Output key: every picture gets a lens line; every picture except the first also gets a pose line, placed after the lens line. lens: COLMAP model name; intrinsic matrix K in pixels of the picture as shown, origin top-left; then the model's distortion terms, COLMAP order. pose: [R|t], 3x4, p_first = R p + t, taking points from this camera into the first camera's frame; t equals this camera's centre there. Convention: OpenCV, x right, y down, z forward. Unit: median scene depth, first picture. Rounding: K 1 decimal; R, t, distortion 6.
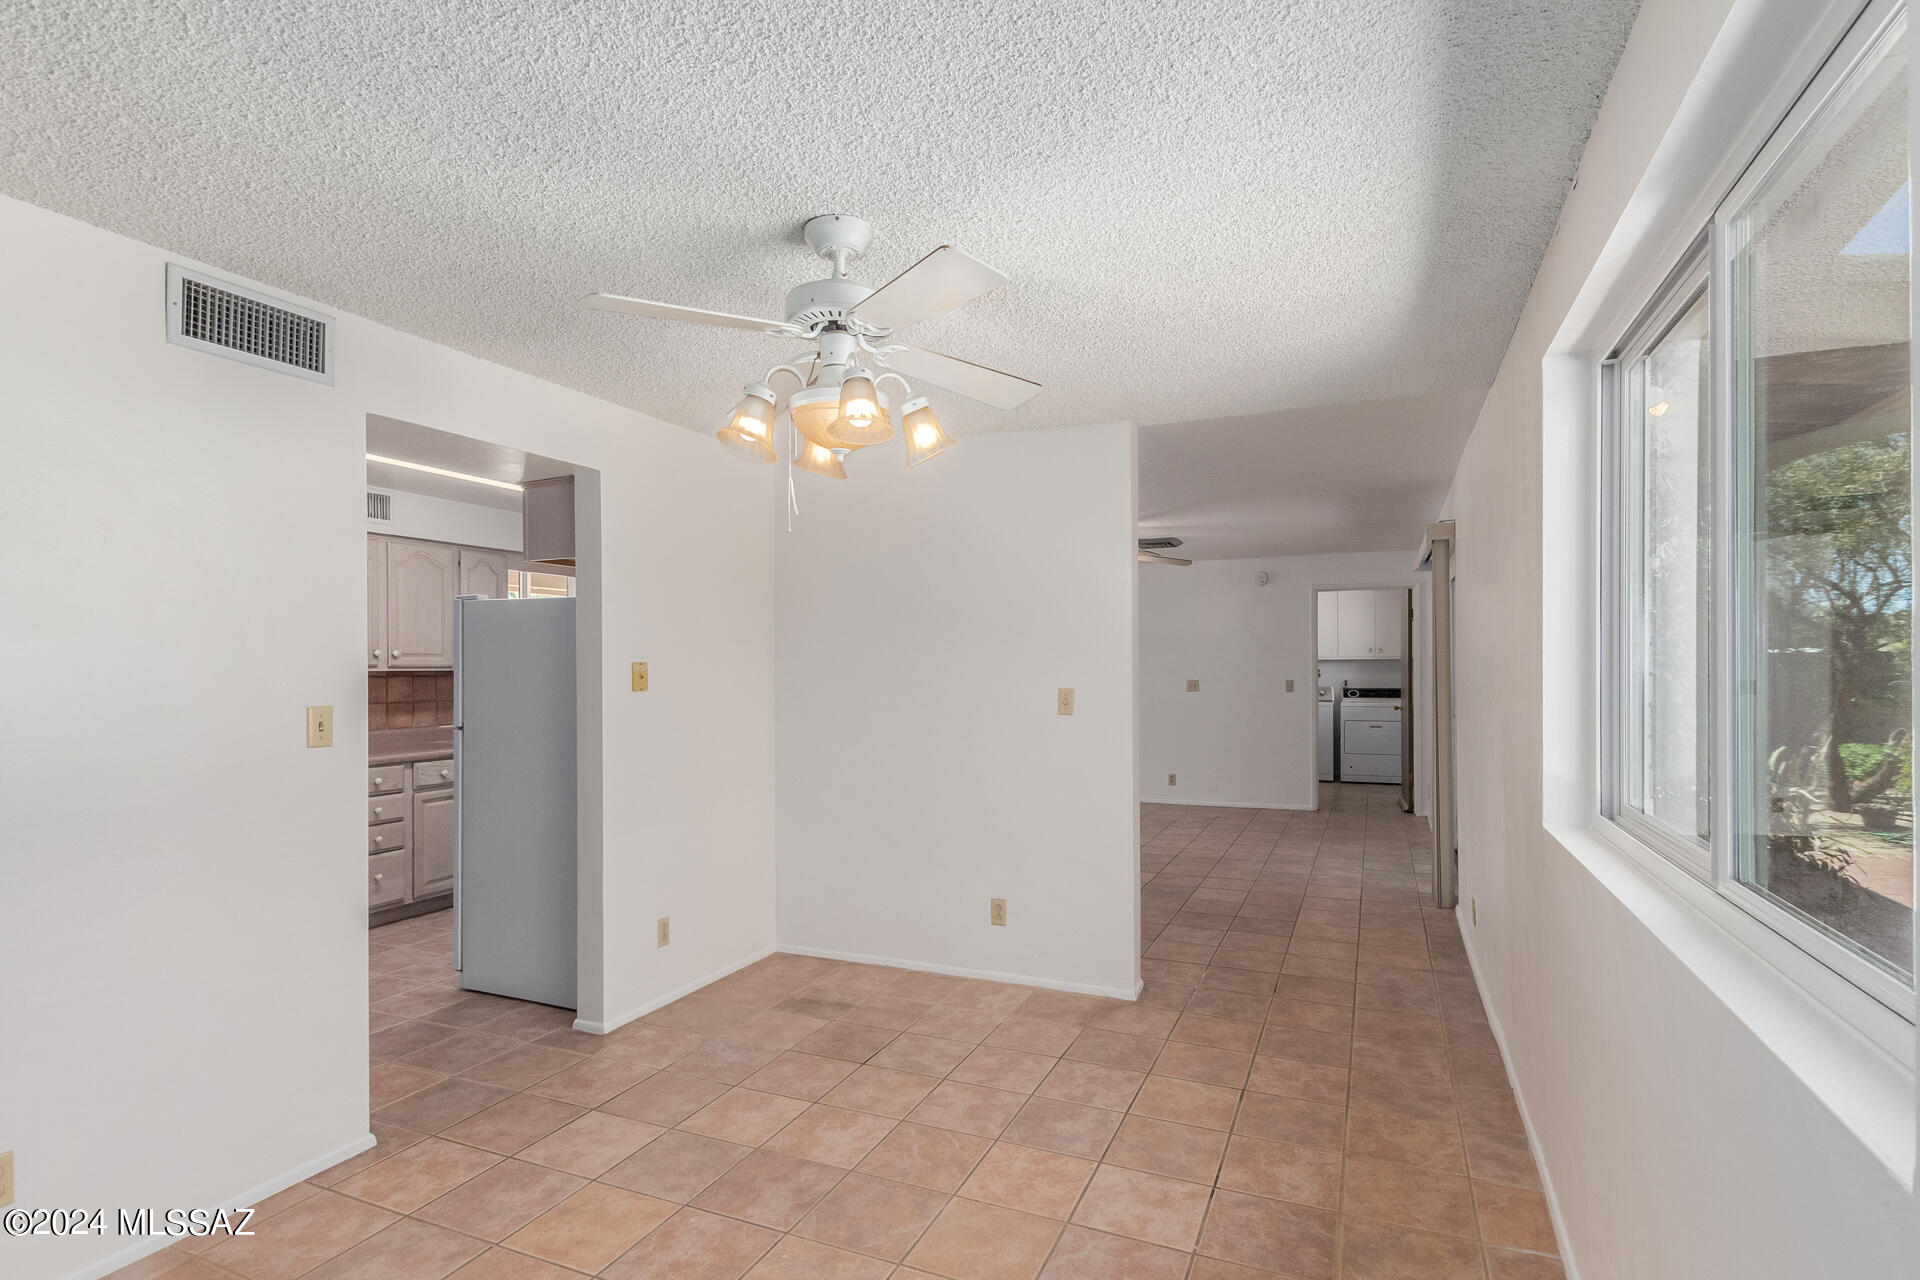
lens RADIAL K [[938.0, 0, 965.9], [0, 938.0, 646.4], [0, 0, 1]] dist [0.018963, -0.004015]
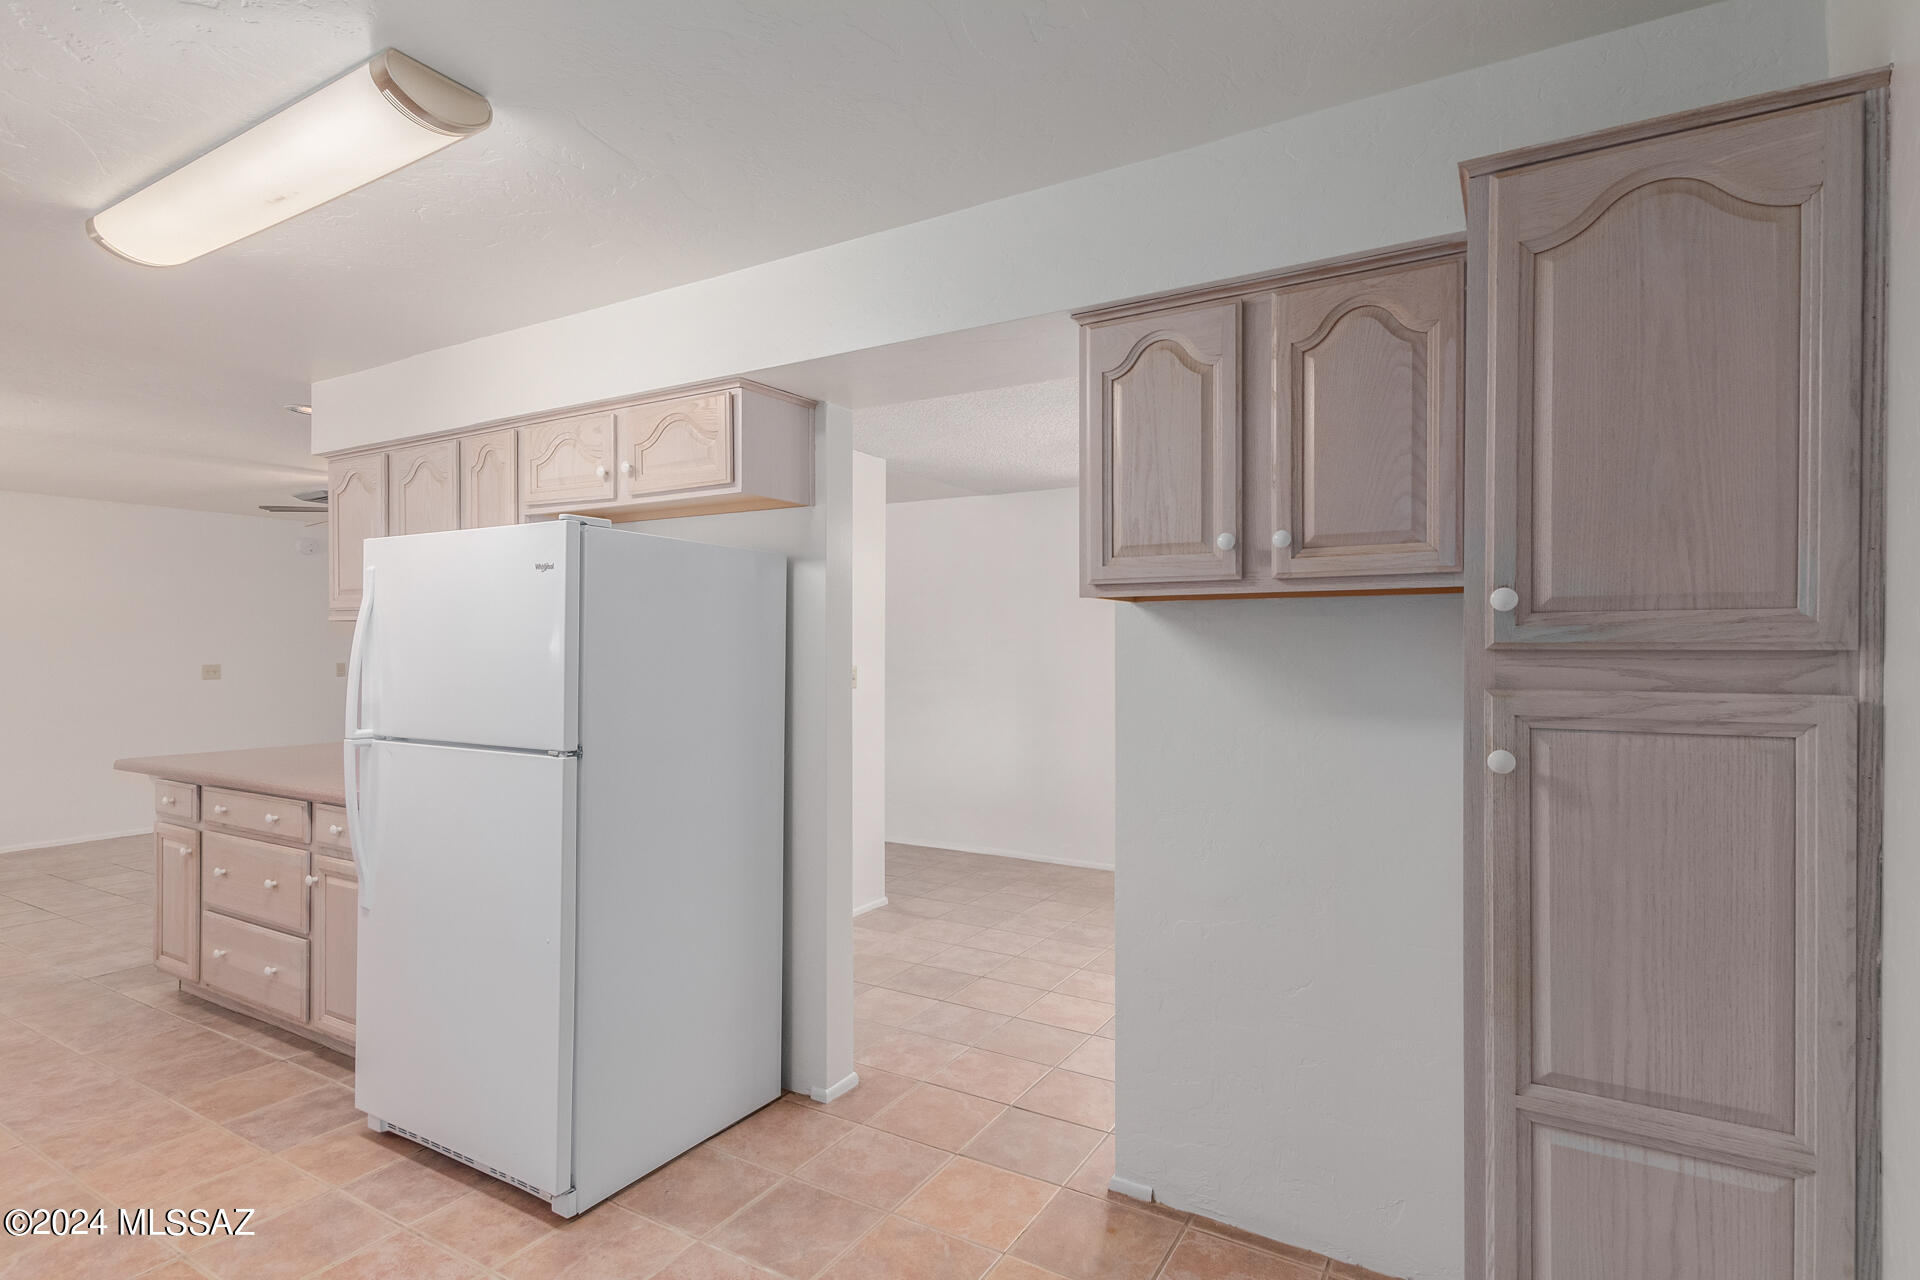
lens RADIAL K [[938.0, 0, 955.0], [0, 938.0, 650.8], [0, 0, 1]] dist [0.018963, -0.004015]
pose [[0.138471, 0.007764, 0.990336, -1.237282], [-0.024630, 0.999687, -0.004393, 0.040213], [-0.990060, -0.023783, 0.138619, 0.849411]]
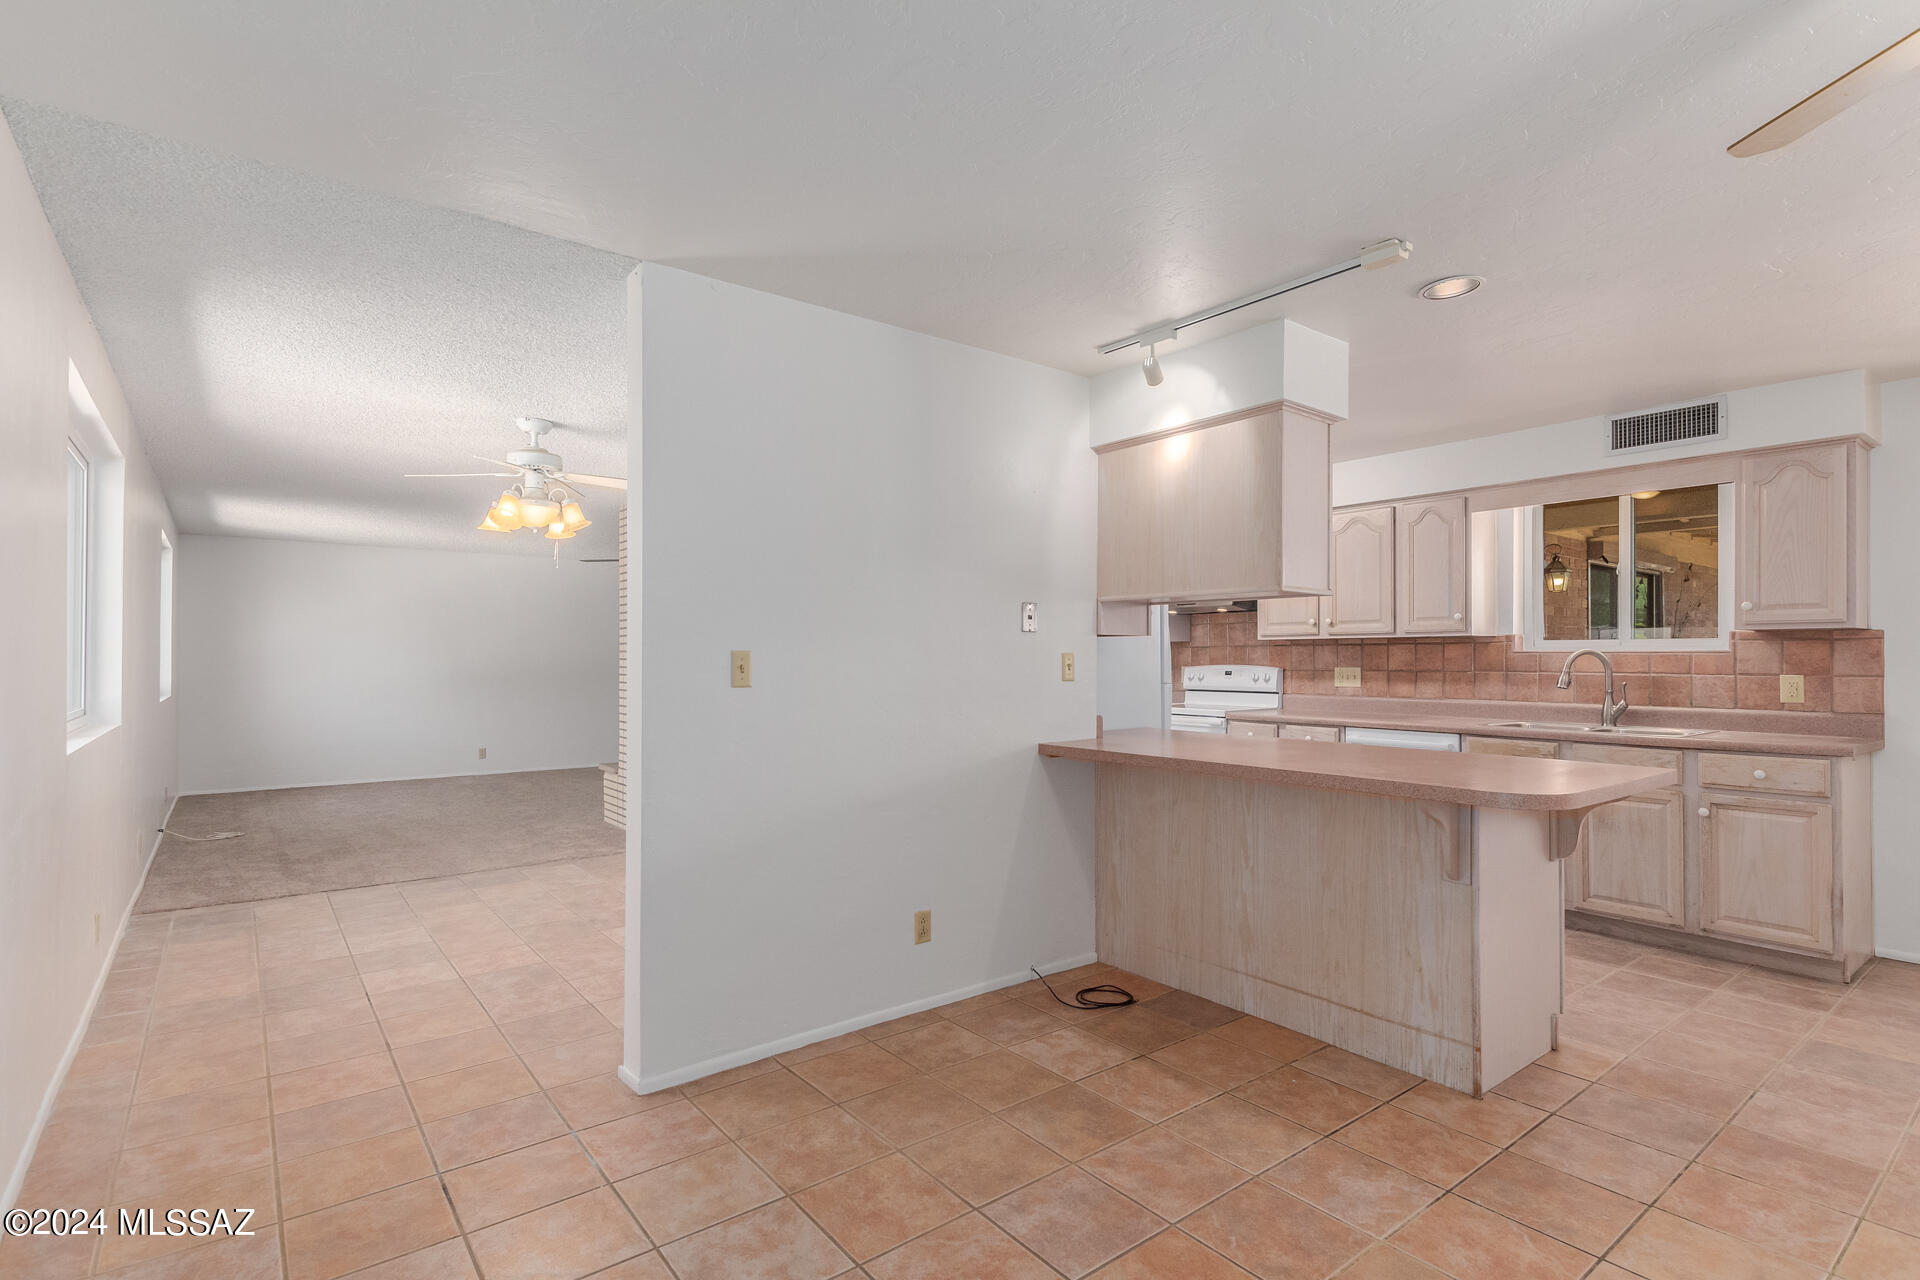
lens RADIAL K [[938.0, 0, 970.4], [0, 938.0, 649.1], [0, 0, 1]] dist [0.018963, -0.004015]
pose [[-0.476708, -0.002778, -0.879057, 0.798695], [0.023845, 0.999586, -0.016090, 0.071795], [0.878738, -0.028631, -0.476445, 1.835772]]
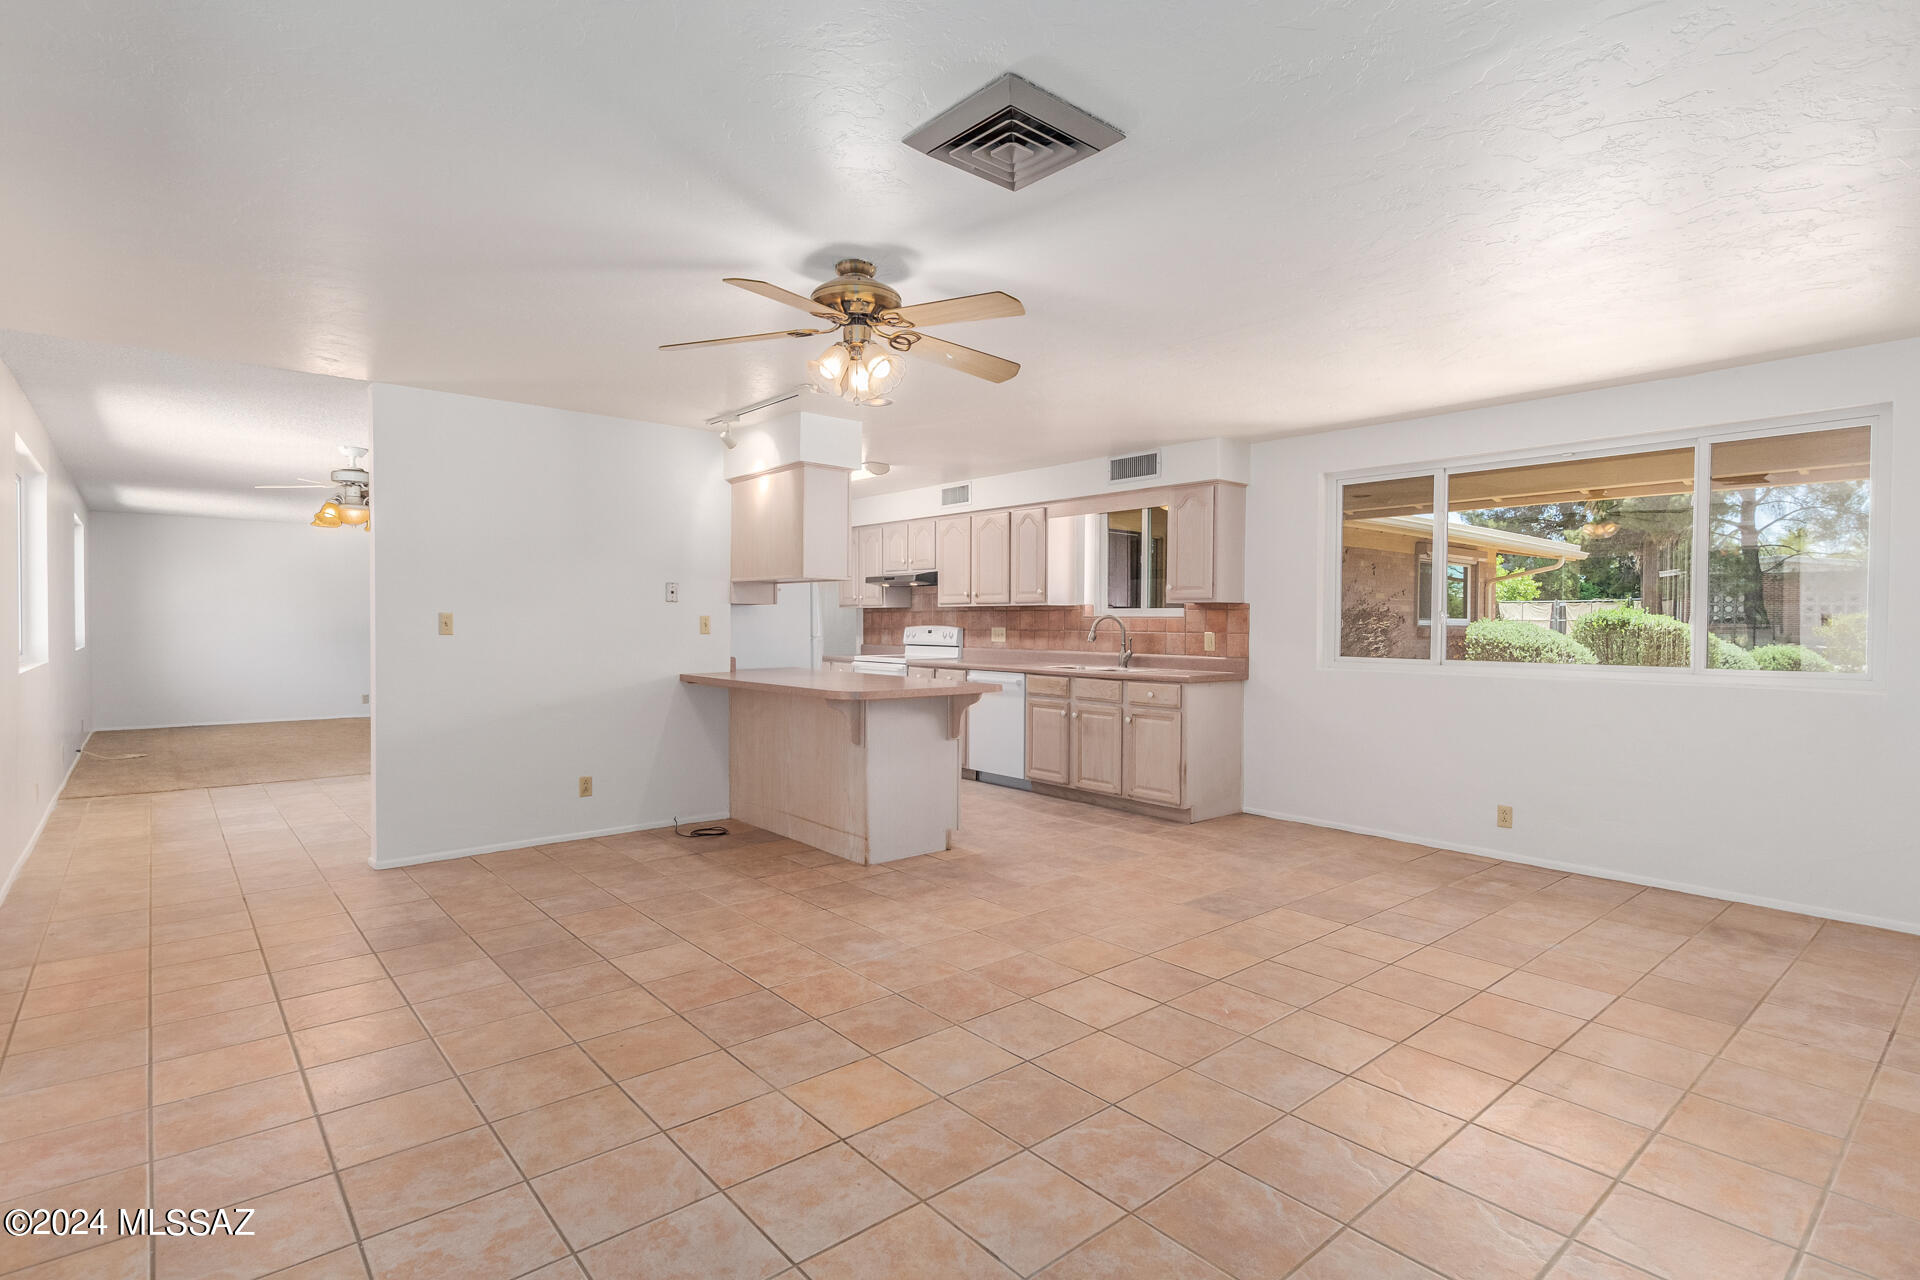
lens RADIAL K [[938.0, 0, 974.2], [0, 938.0, 637.4], [0, 0, 1]] dist [0.018963, -0.004015]
pose [[-0.430087, 0.018883, -0.902590, 1.090230], [0.019044, 0.999749, 0.011841, 0.090109], [0.902587, -0.012096, -0.430338, 2.578042]]
